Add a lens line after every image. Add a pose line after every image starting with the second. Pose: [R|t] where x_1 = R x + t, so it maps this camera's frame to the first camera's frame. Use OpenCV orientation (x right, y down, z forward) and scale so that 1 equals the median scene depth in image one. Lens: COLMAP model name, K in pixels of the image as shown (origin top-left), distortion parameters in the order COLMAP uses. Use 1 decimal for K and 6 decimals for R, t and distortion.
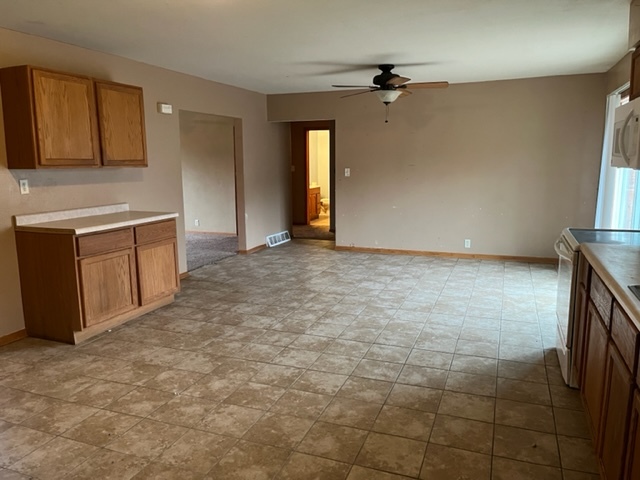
lens RADIAL K [[487.8, 0, 320.8], [0, 487.8, 240.7], [0, 0, 1]] dist [-0.002686, -0.003674]
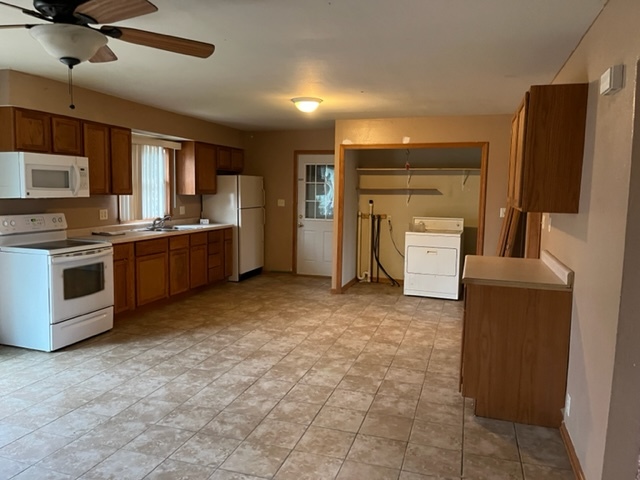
lens RADIAL K [[487.8, 0, 320.0], [0, 487.8, 239.1], [0, 0, 1]] dist [-0.002686, -0.003674]
pose [[-0.997921, -0.005699, -0.064199, -0.065320], [-0.022448, 0.964444, 0.263332, -0.334015], [0.060416, 0.264226, -0.962567, 1.926711]]
